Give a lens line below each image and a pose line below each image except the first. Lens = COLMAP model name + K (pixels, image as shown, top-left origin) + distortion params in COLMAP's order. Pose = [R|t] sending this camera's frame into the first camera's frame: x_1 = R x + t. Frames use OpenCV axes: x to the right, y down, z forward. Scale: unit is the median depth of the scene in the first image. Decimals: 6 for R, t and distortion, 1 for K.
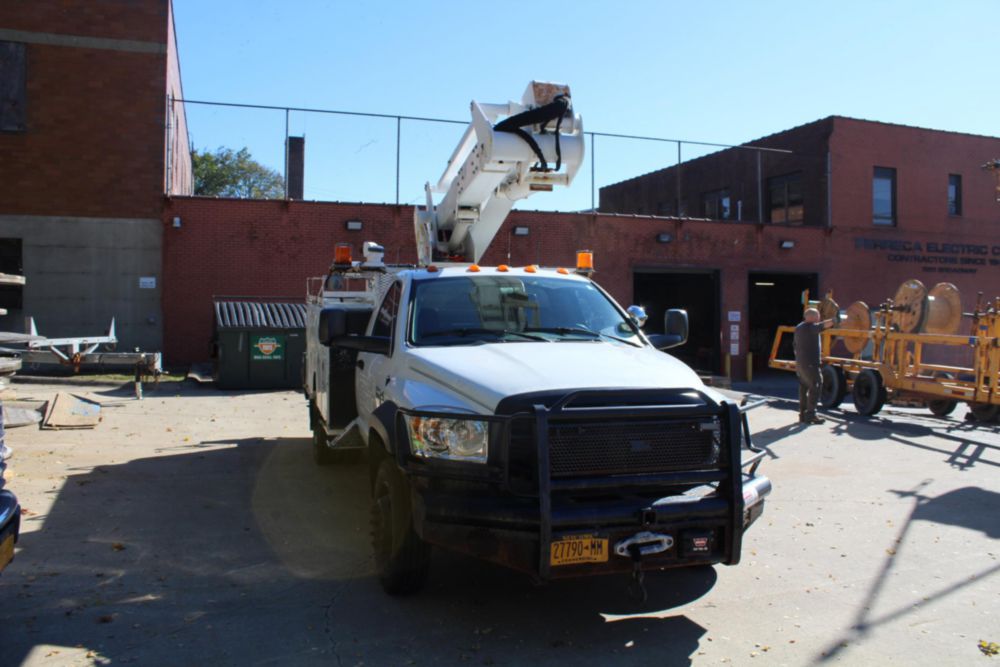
lens RADIAL K [[832.6, 0, 504.9], [0, 832.6, 322.5], [0, 0, 1]] dist [-0.167543, 0.148546]
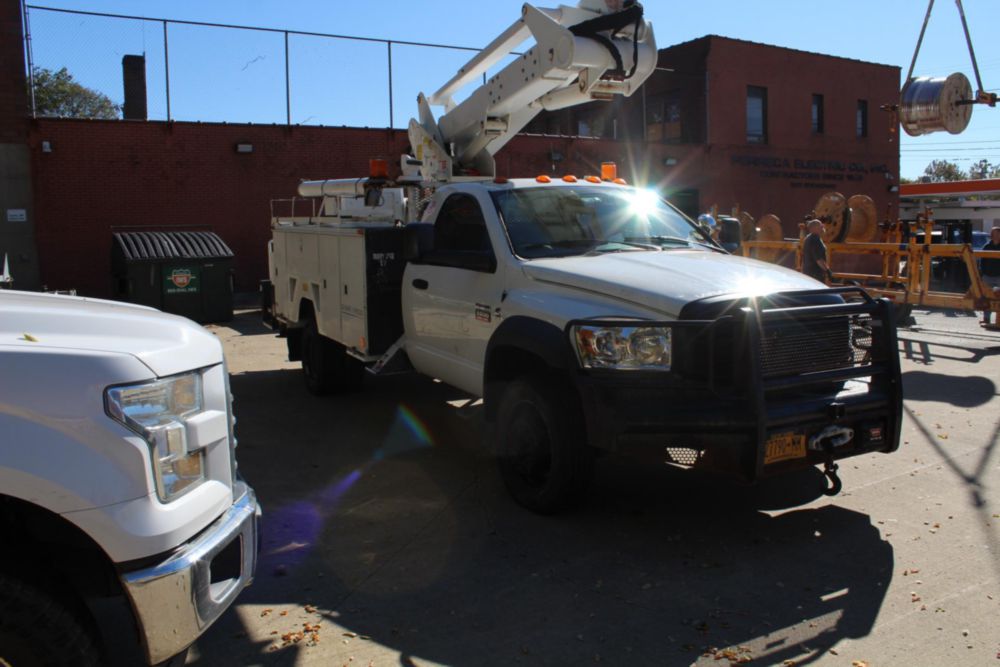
lens RADIAL K [[835.9, 0, 505.1], [0, 835.9, 321.6], [0, 0, 1]] dist [-0.169405, 0.152526]
pose [[0.980339, -0.047644, 0.191484, -0.131197], [0.030378, 0.995285, 0.092114, 0.004530], [-0.194969, -0.084486, 0.977164, 0.023992]]
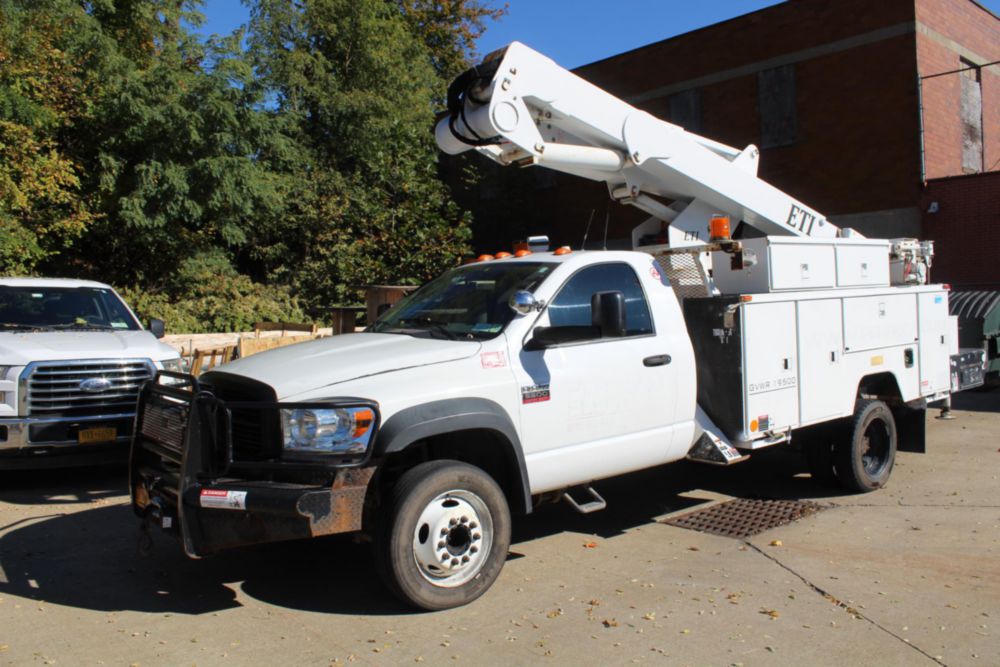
lens RADIAL K [[832.6, 0, 504.9], [0, 832.6, 322.5], [0, 0, 1]] dist [-0.167543, 0.148546]
pose [[0.360543, -0.007565, -0.932712, 0.426614], [0.013678, 0.999902, -0.002823, 0.006653], [0.932642, -0.011740, 0.360612, 0.320411]]
